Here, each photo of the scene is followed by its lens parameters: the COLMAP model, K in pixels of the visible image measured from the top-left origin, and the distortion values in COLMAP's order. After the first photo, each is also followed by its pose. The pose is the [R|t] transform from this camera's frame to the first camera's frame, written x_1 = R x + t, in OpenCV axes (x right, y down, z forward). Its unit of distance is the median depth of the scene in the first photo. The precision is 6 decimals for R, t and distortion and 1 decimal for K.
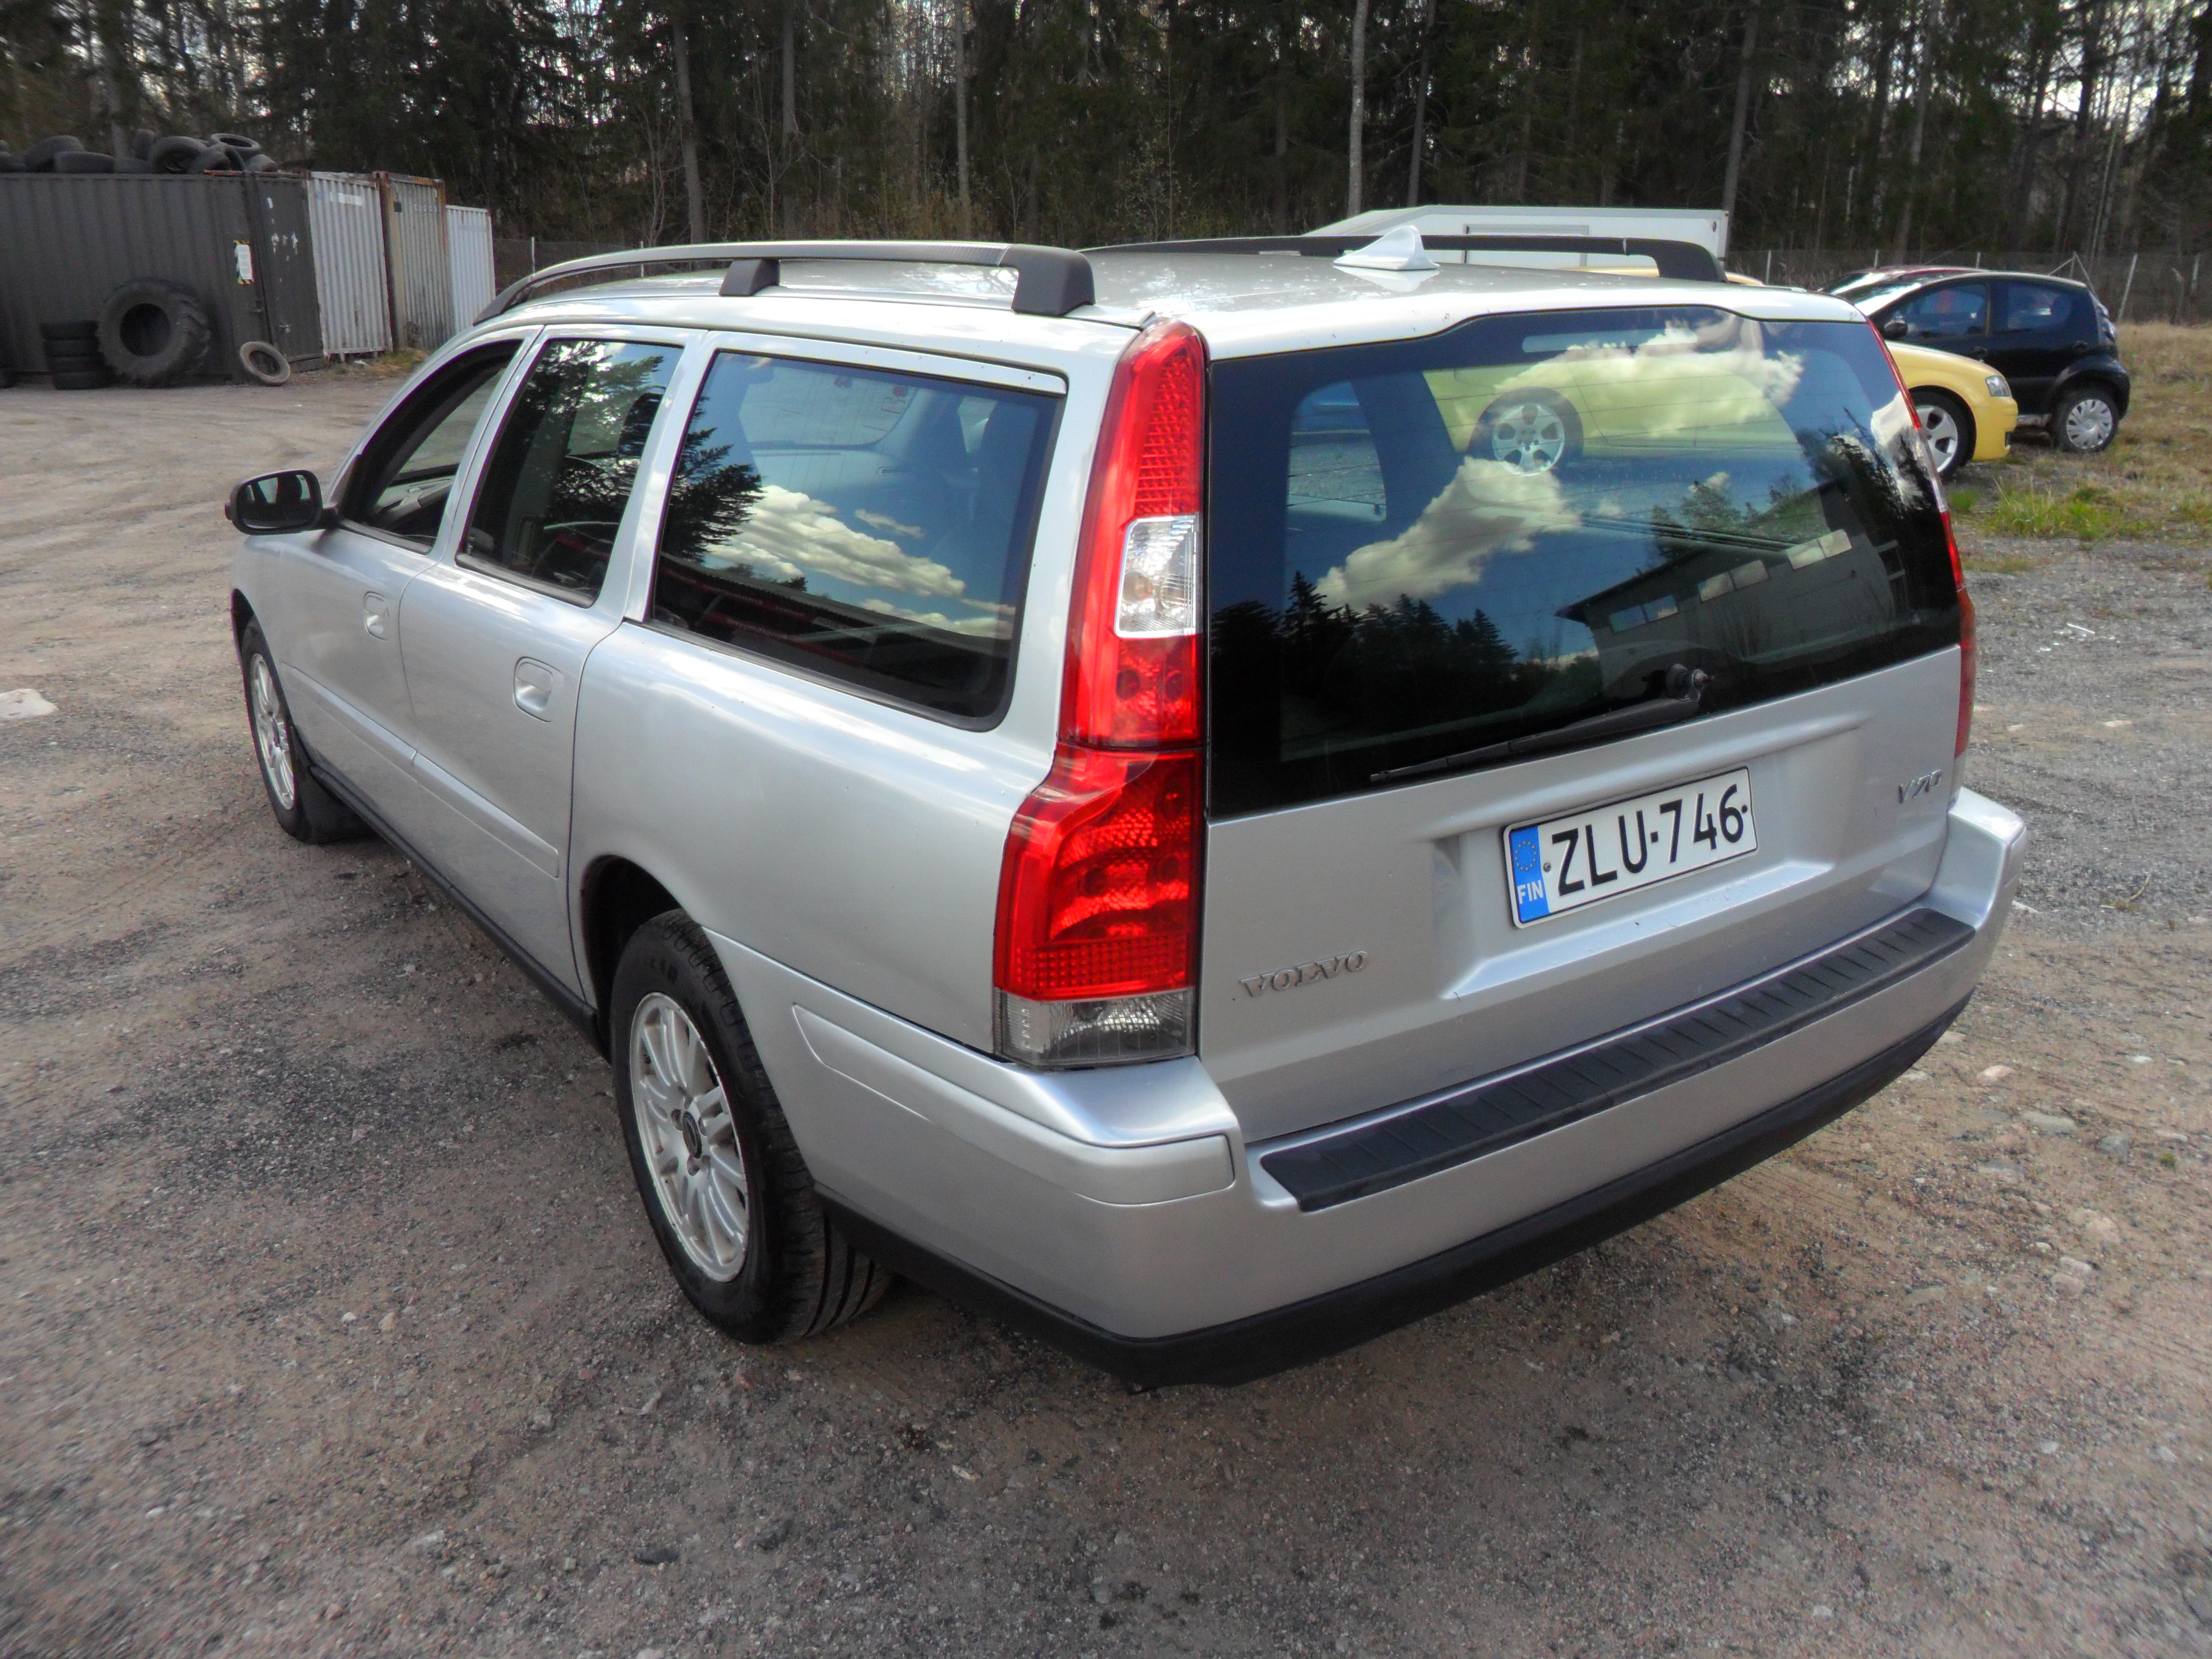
lens RADIAL K [[1761.1, 0, 1109.3], [0, 1761.1, 834.5], [0, 0, 1]] dist [-0.008450, 0.012422]
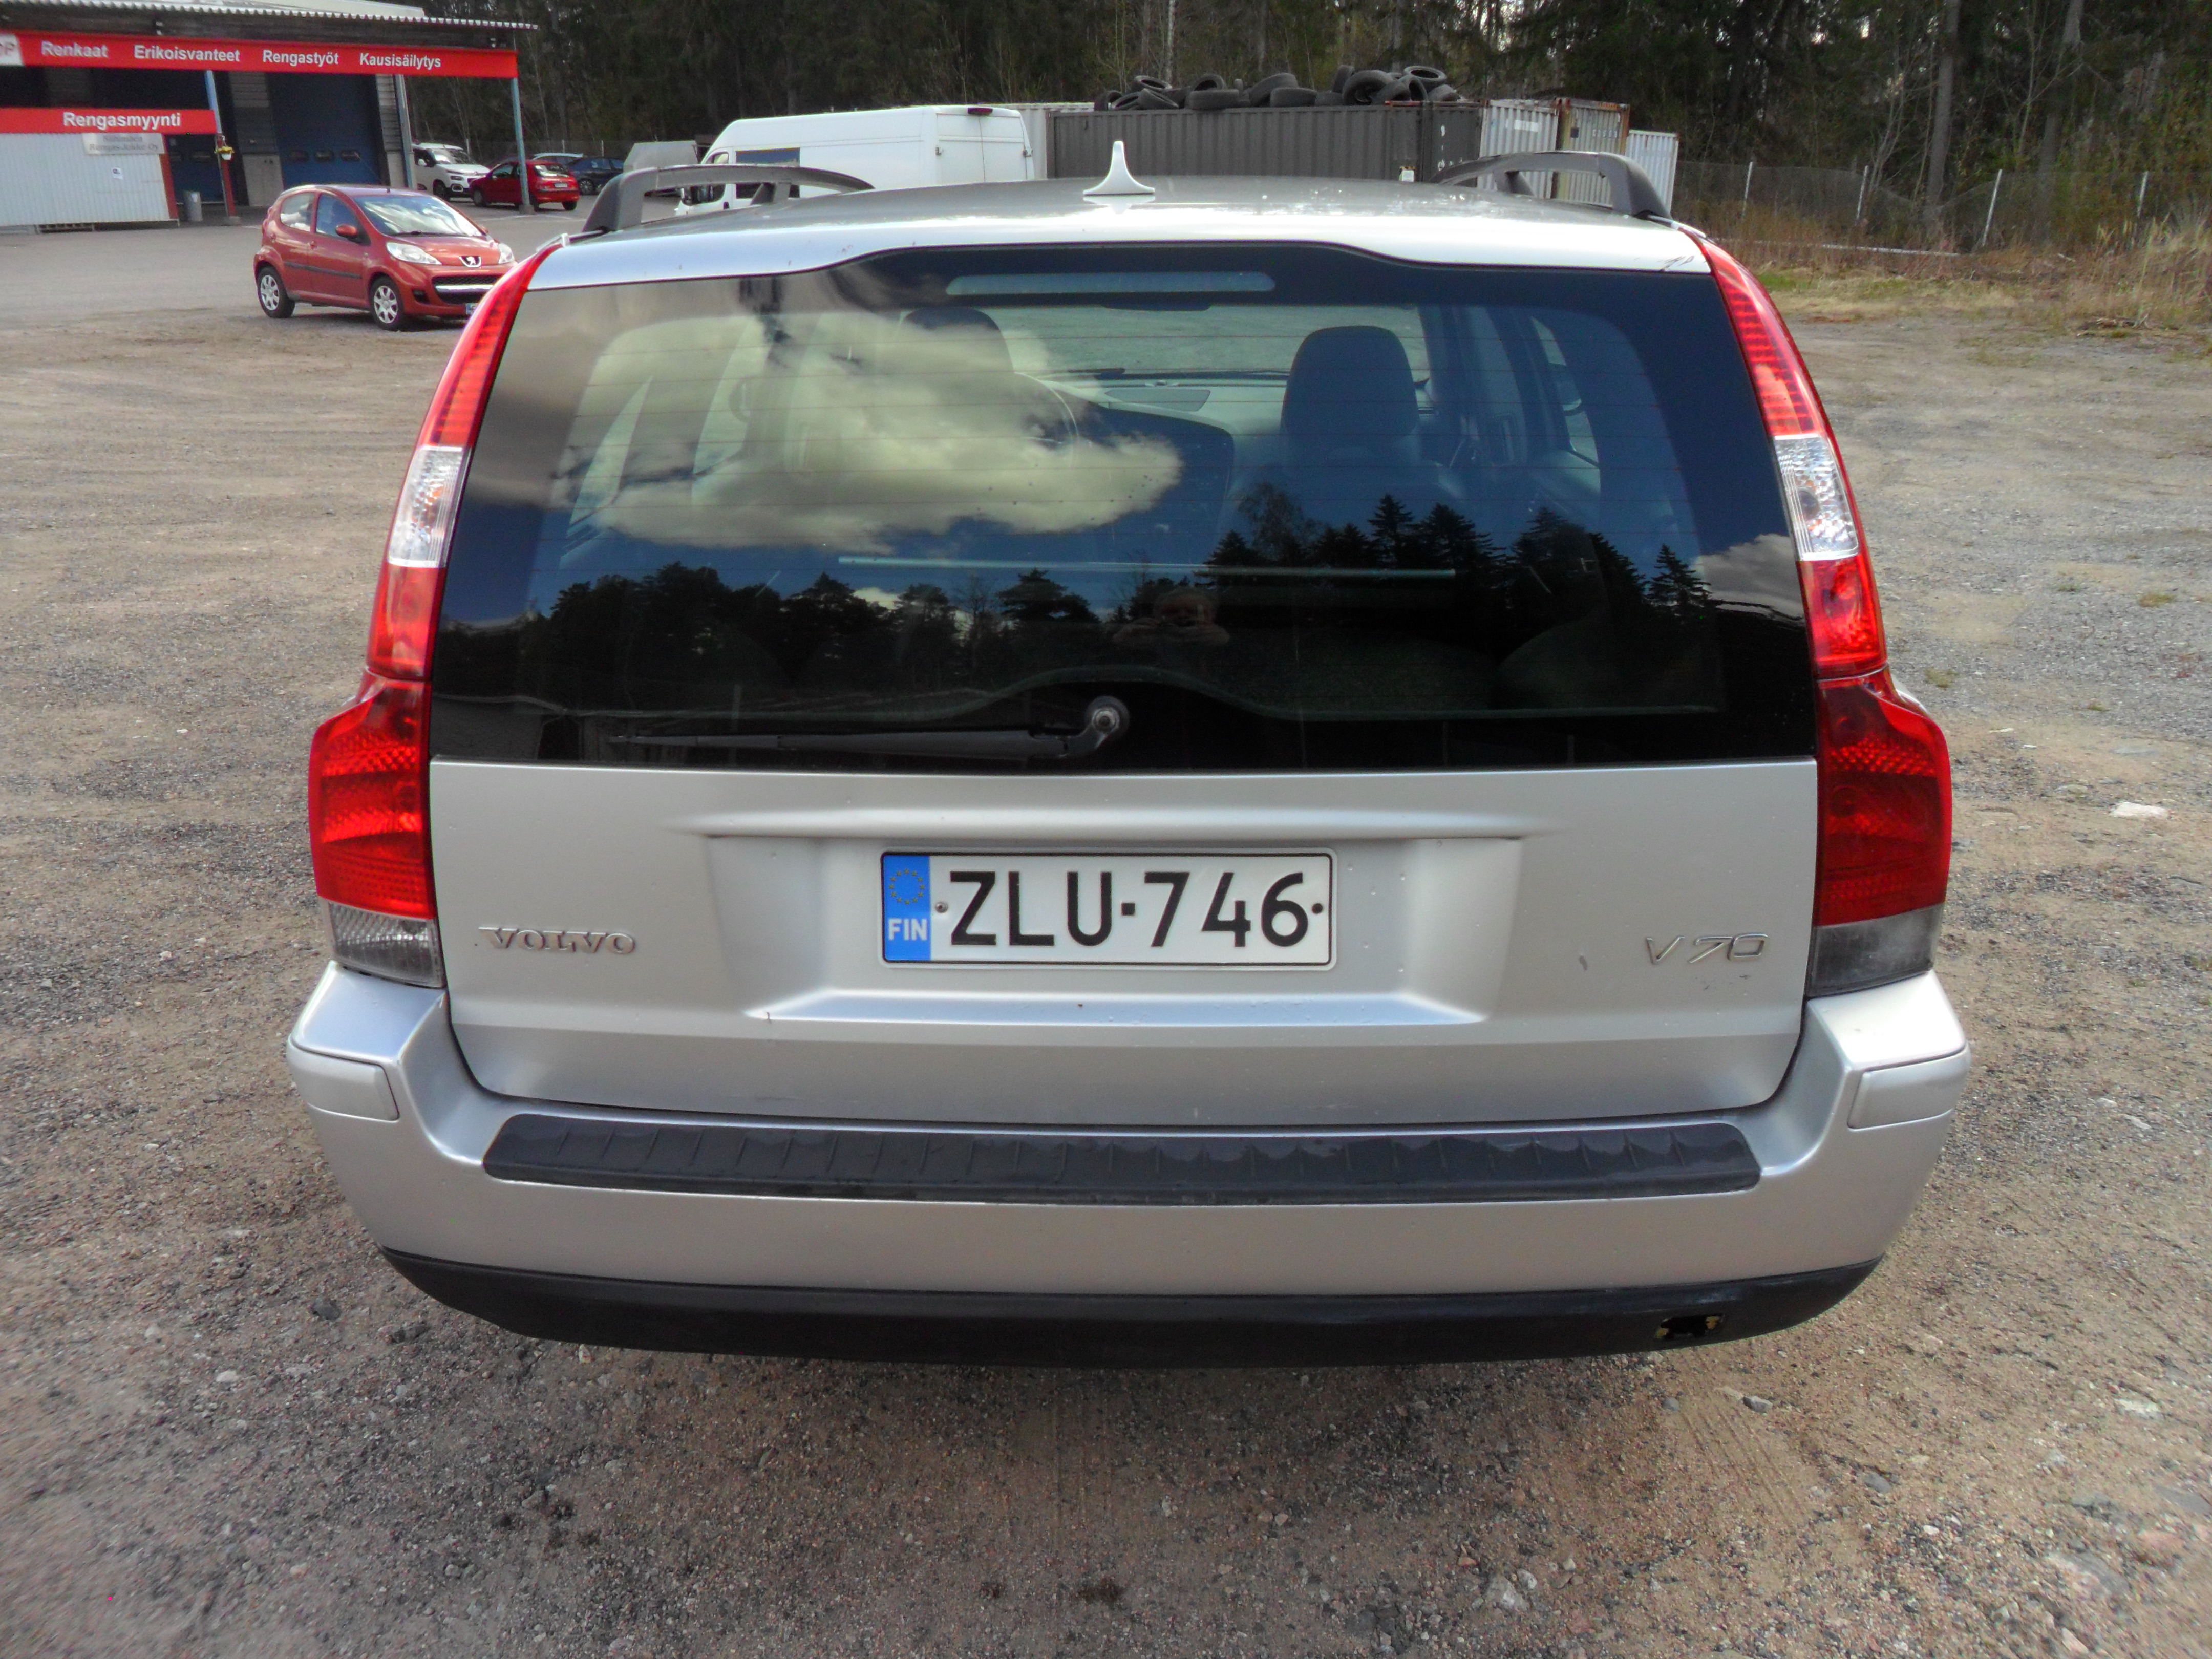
lens RADIAL K [[1761.1, 0, 1110.0], [0, 1761.1, 824.4], [0, 0, 1]] dist [-0.008450, 0.012422]
pose [[0.800865, 0.208048, -0.561543, 0.734344], [-0.189686, 0.977558, 0.091652, -0.106651], [0.568009, 0.033116, 0.822356, 0.326558]]
